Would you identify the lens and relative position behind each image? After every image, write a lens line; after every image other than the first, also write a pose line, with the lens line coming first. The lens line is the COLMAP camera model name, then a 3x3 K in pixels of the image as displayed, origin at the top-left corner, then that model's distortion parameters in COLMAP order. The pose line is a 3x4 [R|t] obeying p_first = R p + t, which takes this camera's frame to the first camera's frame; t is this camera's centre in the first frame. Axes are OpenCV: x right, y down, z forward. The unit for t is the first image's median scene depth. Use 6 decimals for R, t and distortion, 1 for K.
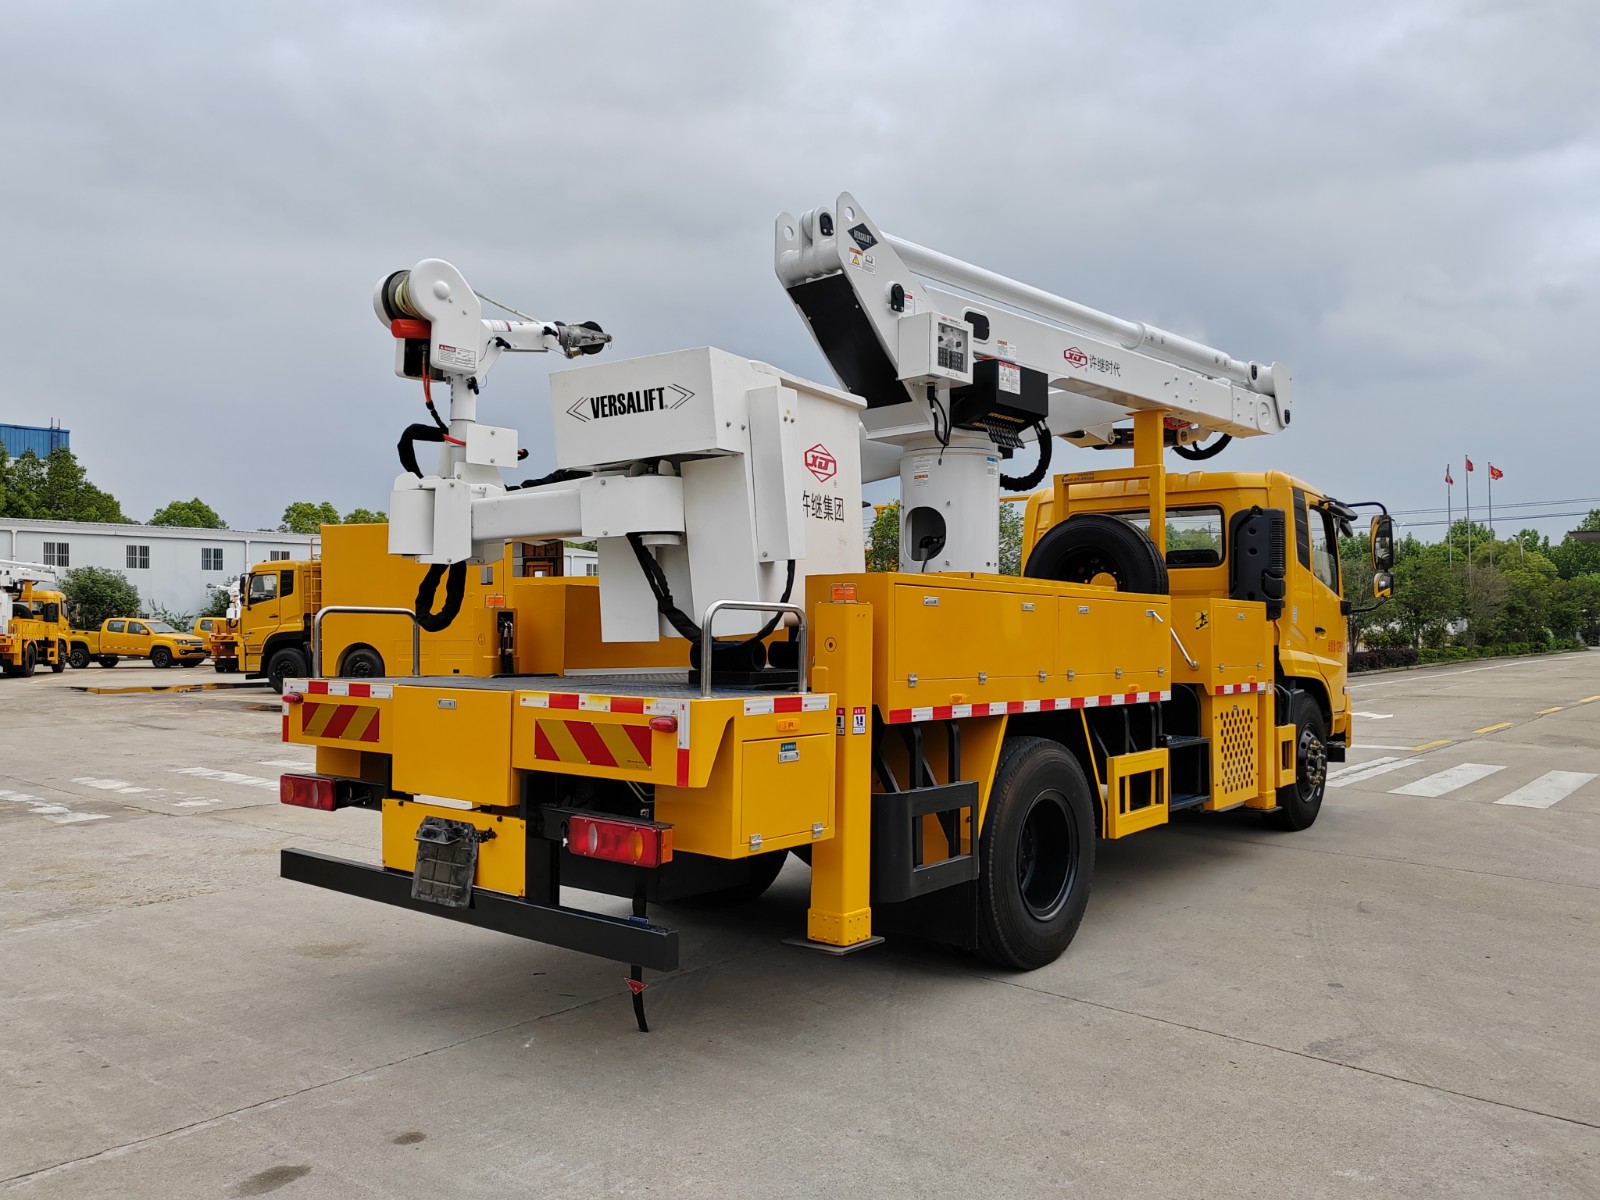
lens RADIAL K [[1245.3, 0, 805.6], [0, 1245.3, 591.7], [0, 0, 1]] dist [0.022409, 0.004118]
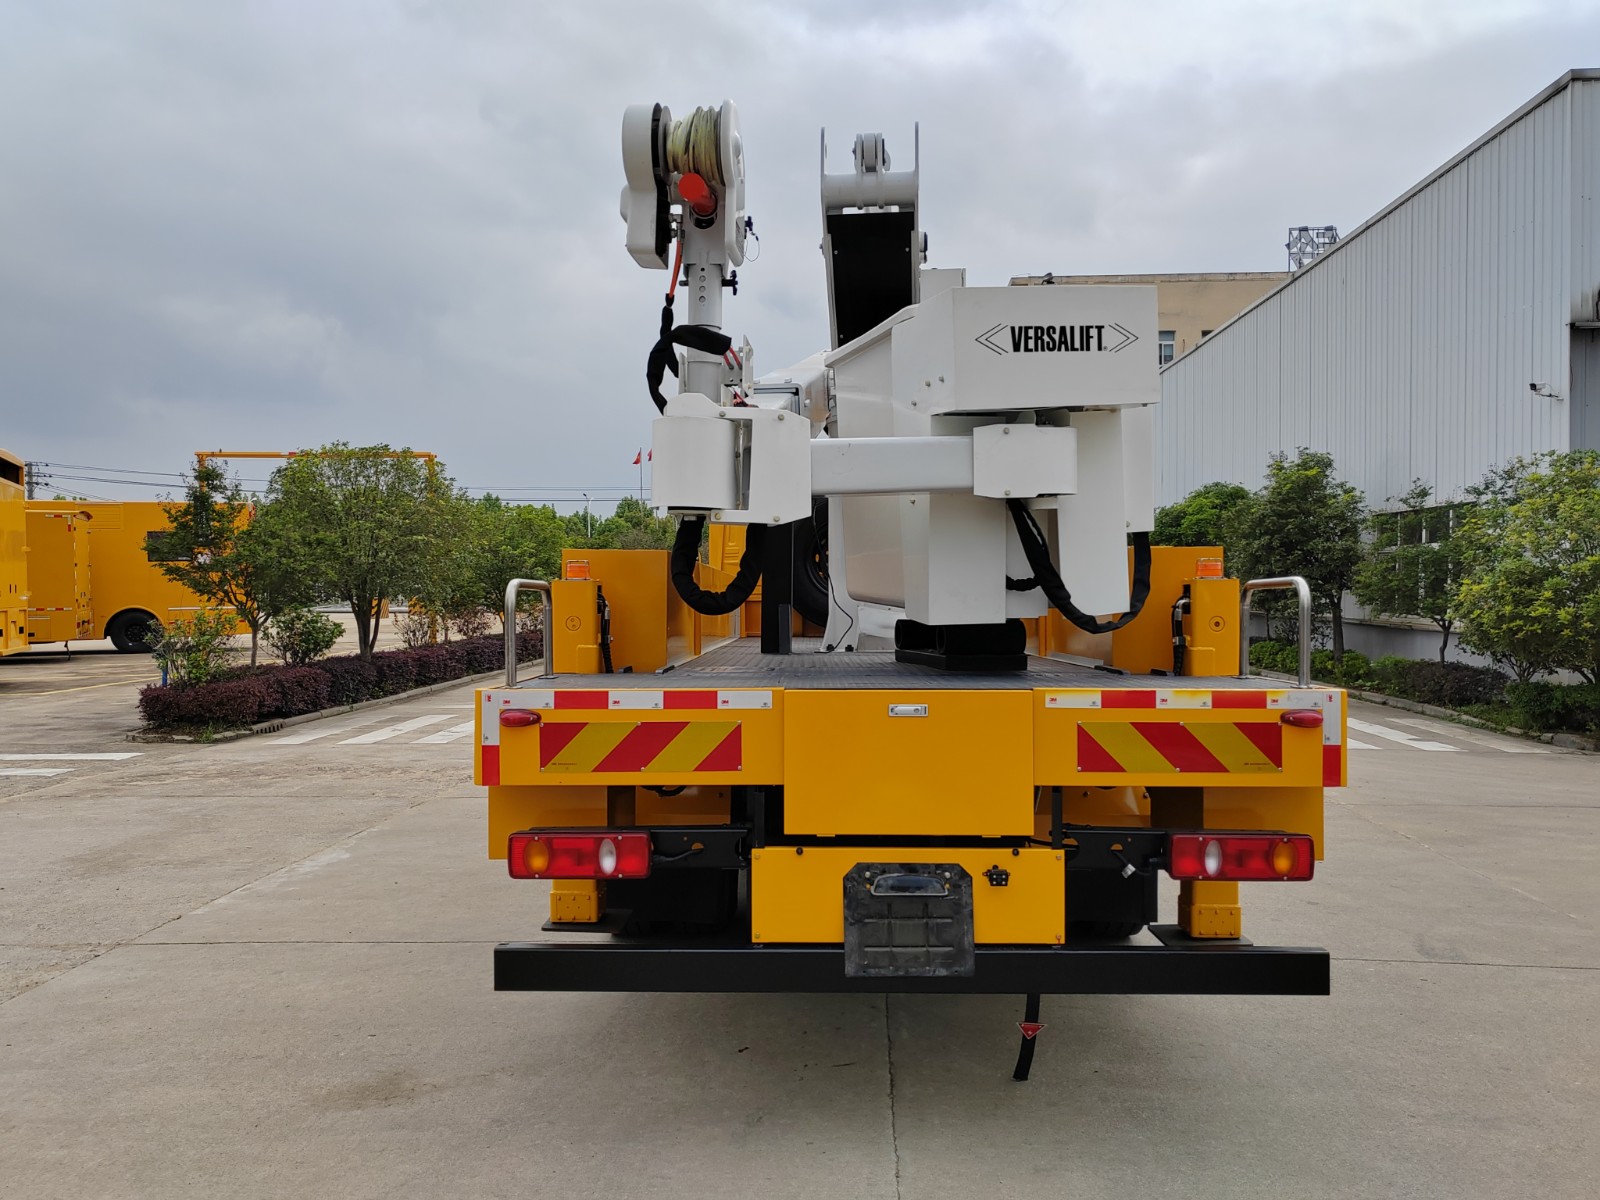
lens RADIAL K [[1233.1, 0, 795.0], [0, 1233.1, 595.9], [0, 0, 1]] dist [0.021731, -0.009117]
pose [[0.791251, -0.005001, 0.611471, -0.785614], [-0.014048, 0.999554, 0.026353, 0.001441], [-0.611331, -0.029442, 0.790828, 0.447638]]
